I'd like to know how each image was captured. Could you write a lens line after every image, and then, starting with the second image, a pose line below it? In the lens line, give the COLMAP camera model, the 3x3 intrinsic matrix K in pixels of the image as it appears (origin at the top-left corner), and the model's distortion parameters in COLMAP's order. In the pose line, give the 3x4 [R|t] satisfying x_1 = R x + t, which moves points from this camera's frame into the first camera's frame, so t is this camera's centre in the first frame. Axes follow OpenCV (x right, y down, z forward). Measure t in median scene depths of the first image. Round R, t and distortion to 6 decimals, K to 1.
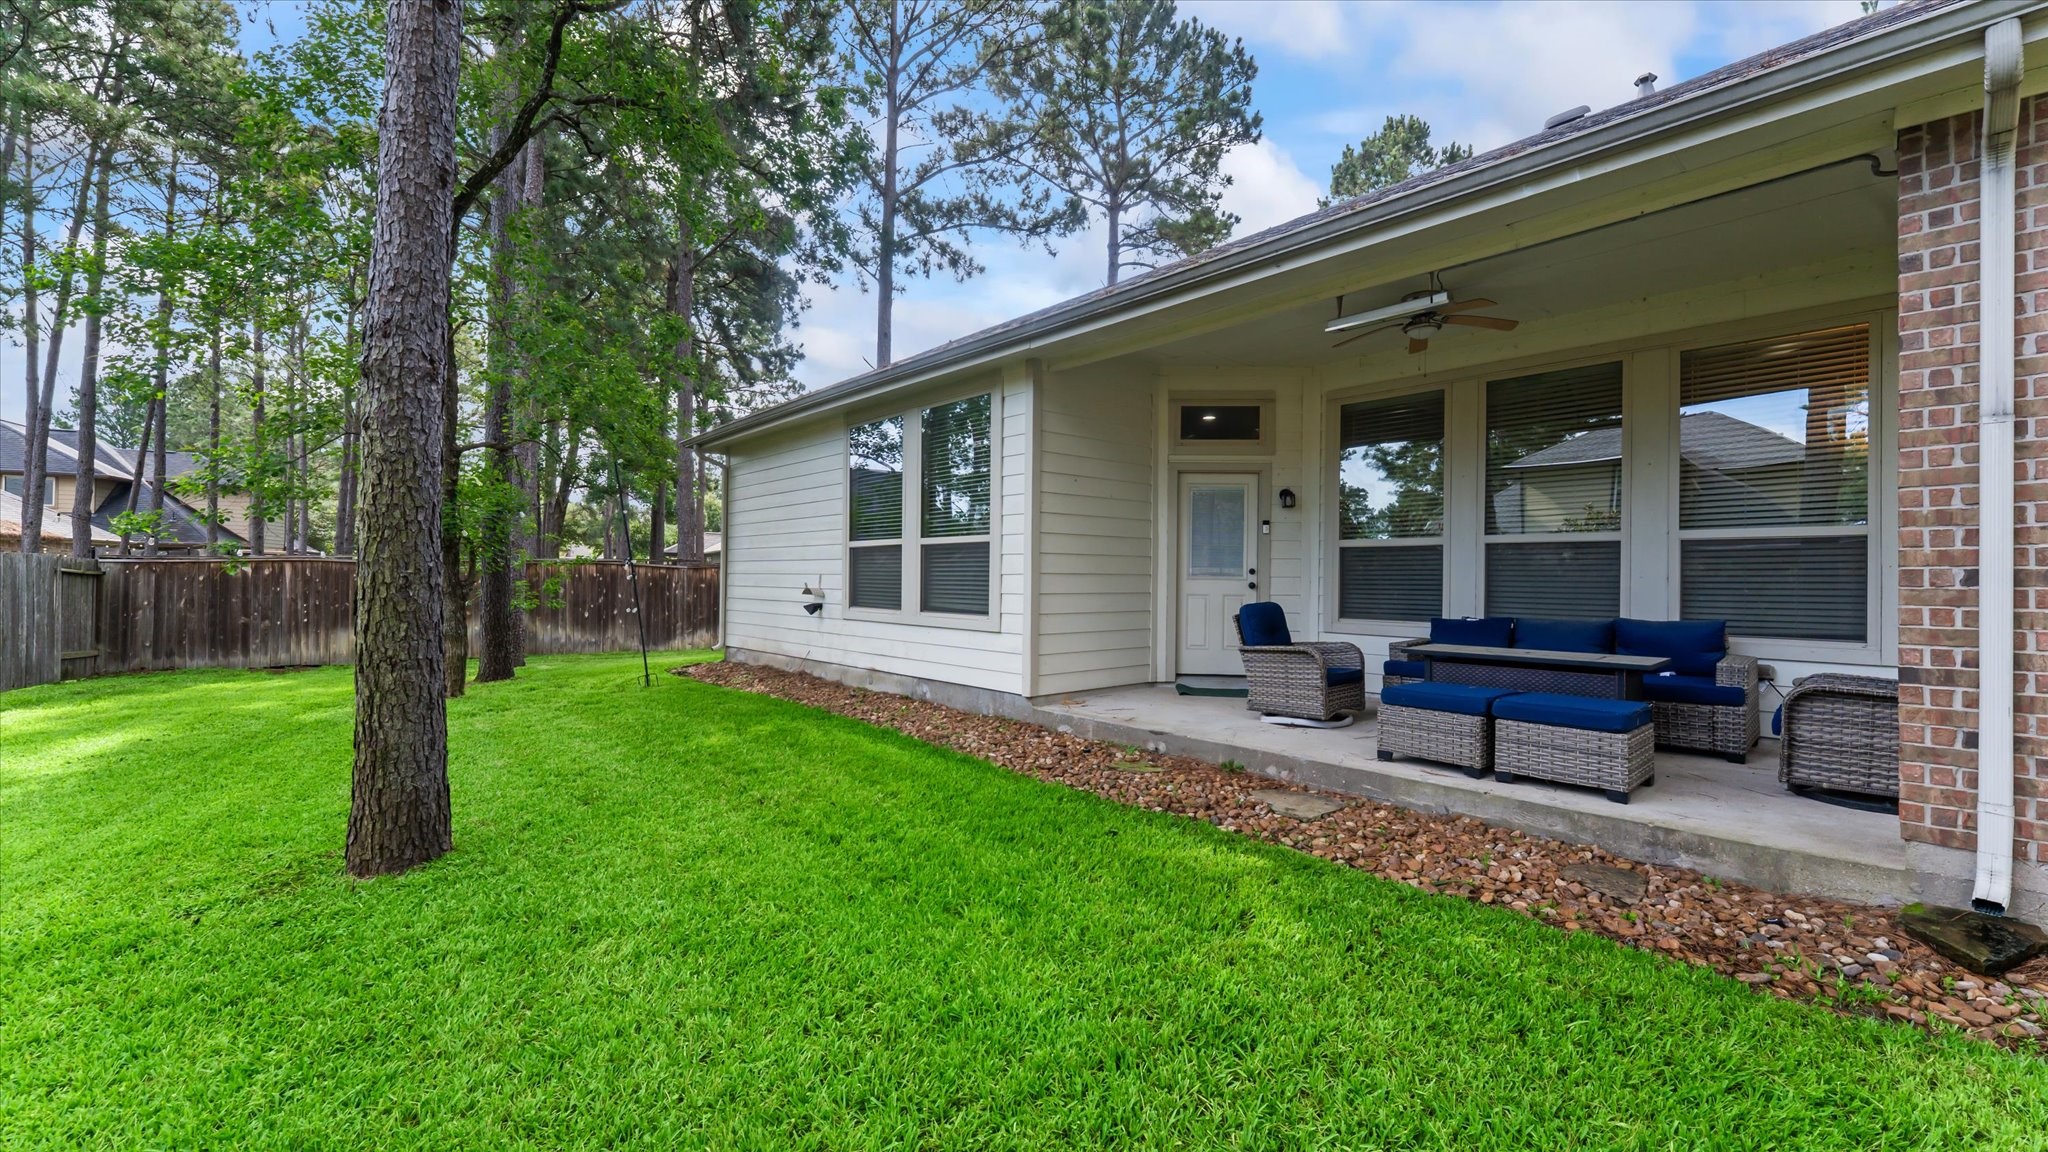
lens RADIAL K [[838.7, 0, 1024.0], [0, 838.7, 576.0], [0, 0, 1]] dist [-0.000166, -0.000323]
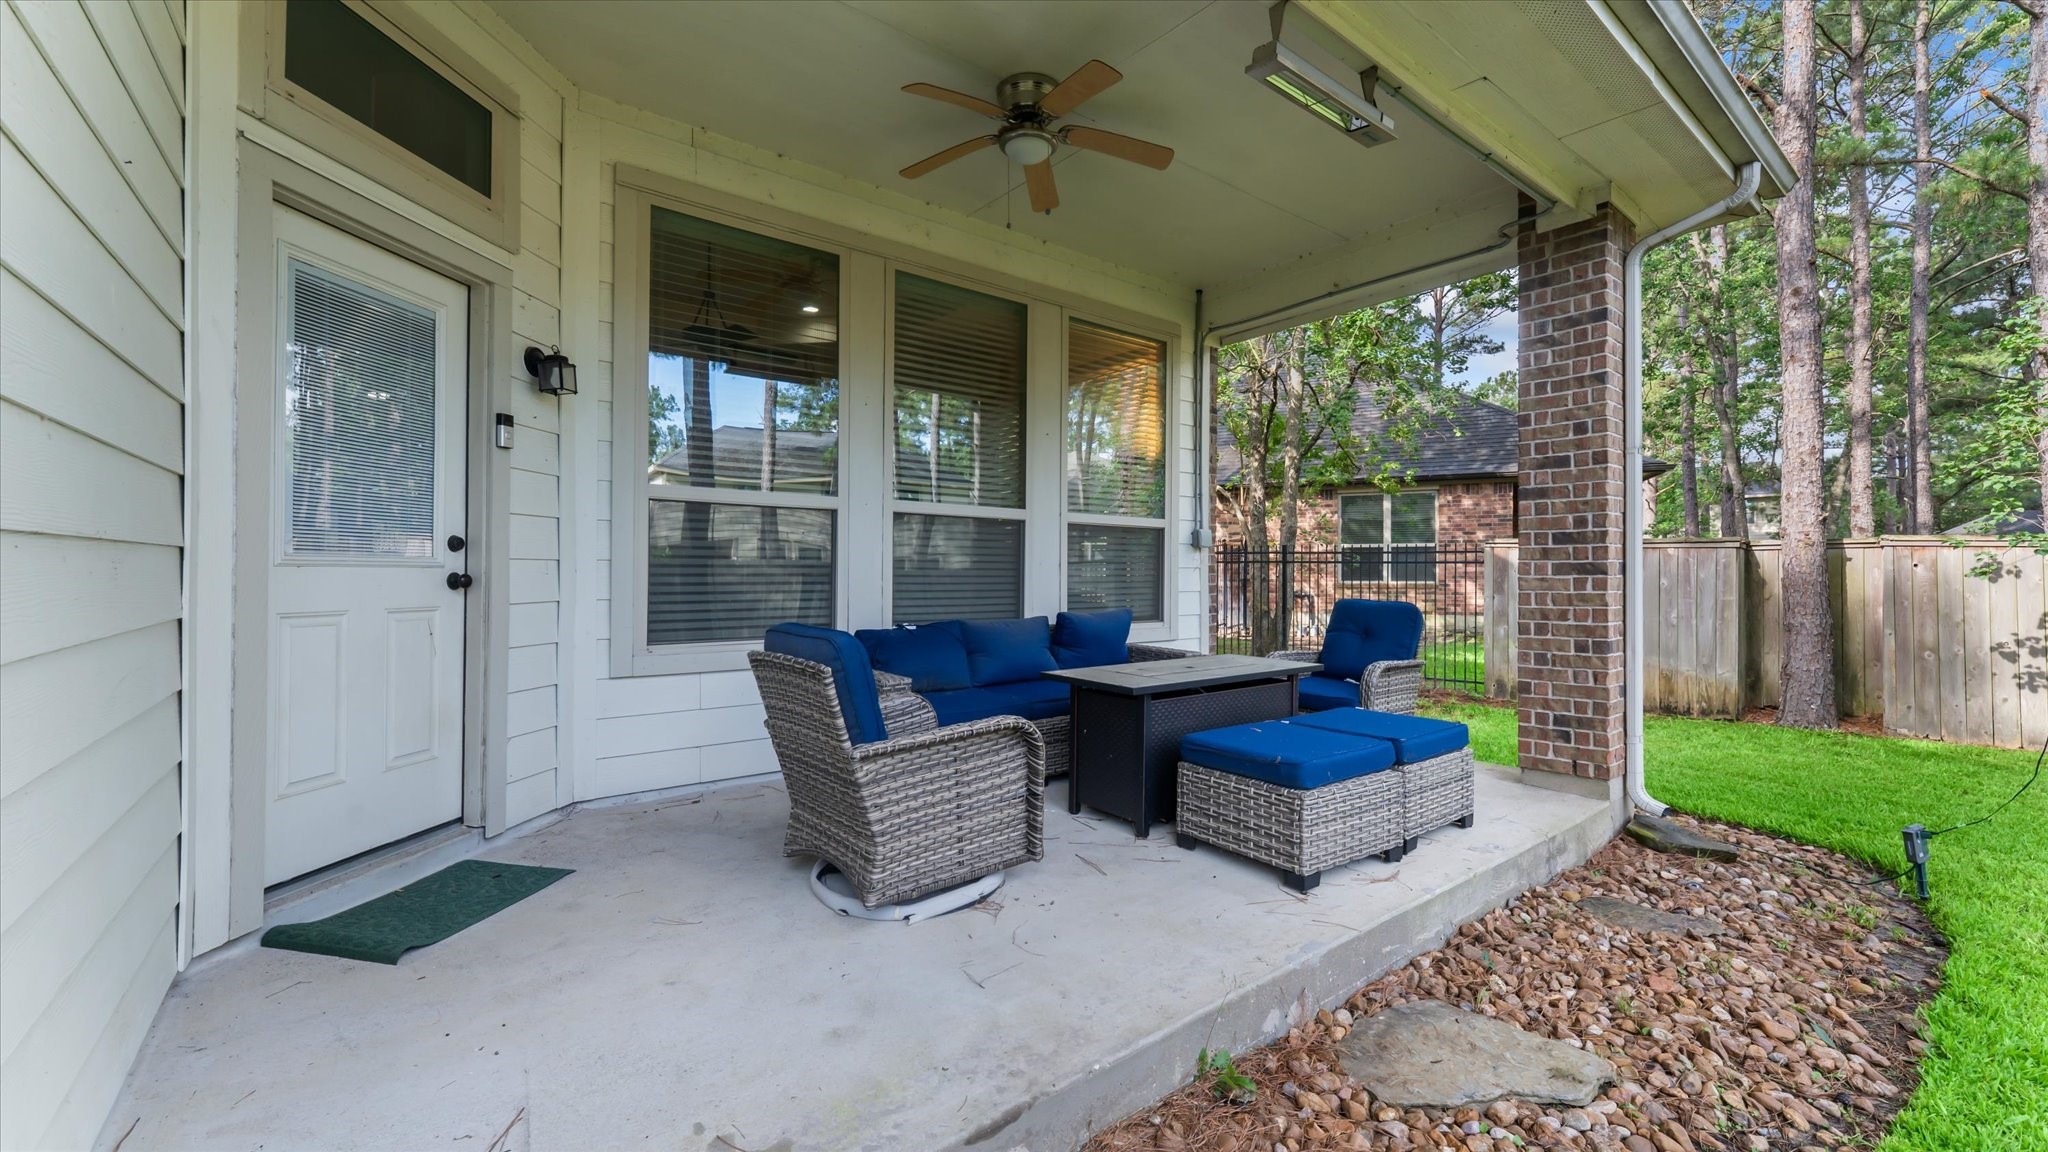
lens RADIAL K [[838.7, 0, 1024.0], [0, 838.7, 576.0], [0, 0, 1]] dist [-0.000166, -0.000323]
pose [[0.091922, -0.007330, 0.995739, -0.069659], [-0.007132, 0.999942, 0.008019, 0.003897], [-0.995741, -0.007838, 0.091864, 0.632925]]
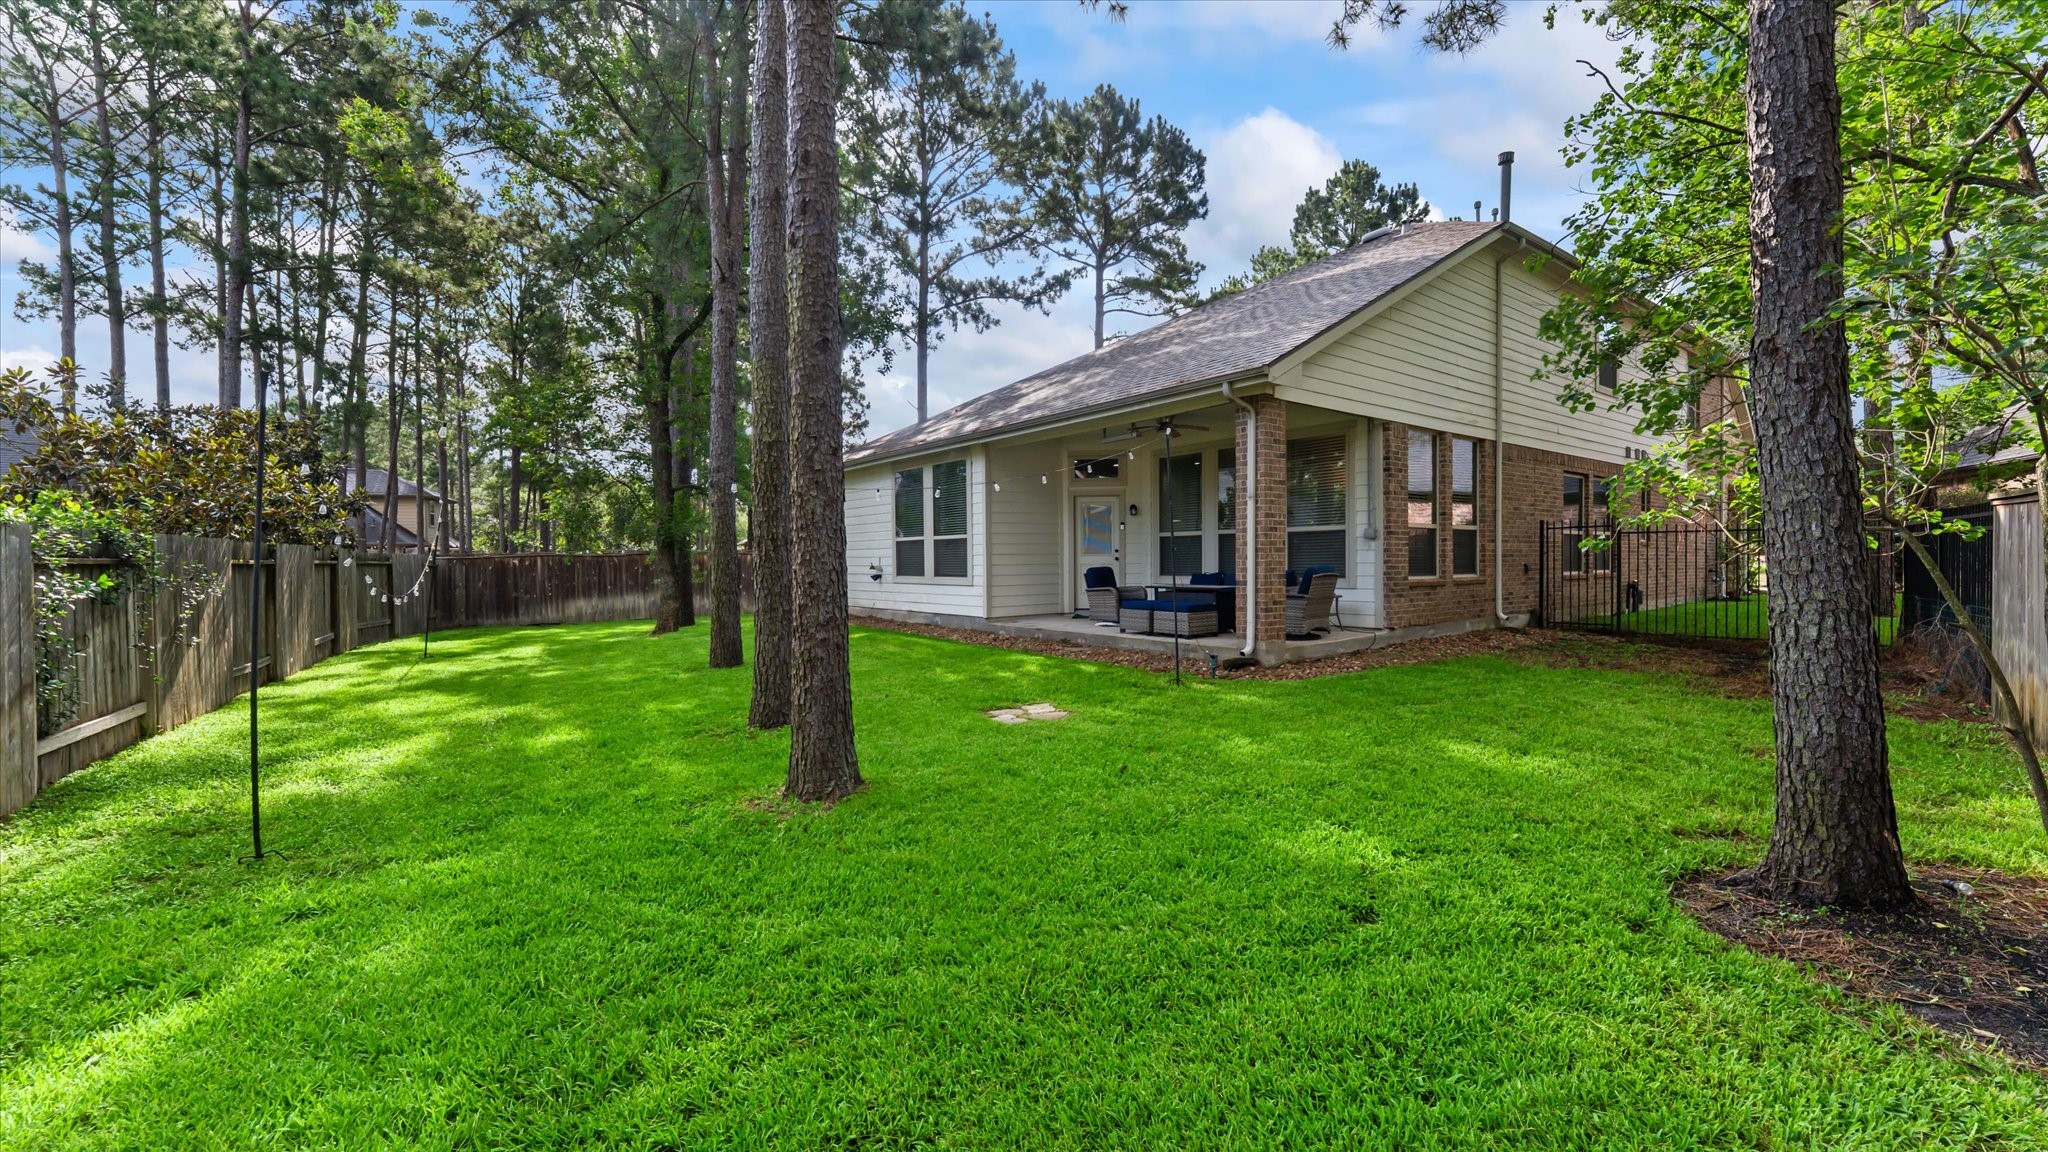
lens RADIAL K [[838.7, 0, 1024.0], [0, 838.7, 576.0], [0, 0, 1]] dist [-0.000166, -0.000323]
pose [[0.997274, -0.018506, -0.071430, 0.178890], [0.020131, 0.999553, 0.022089, 0.004165], [0.070989, -0.023467, 0.997201, -0.712416]]
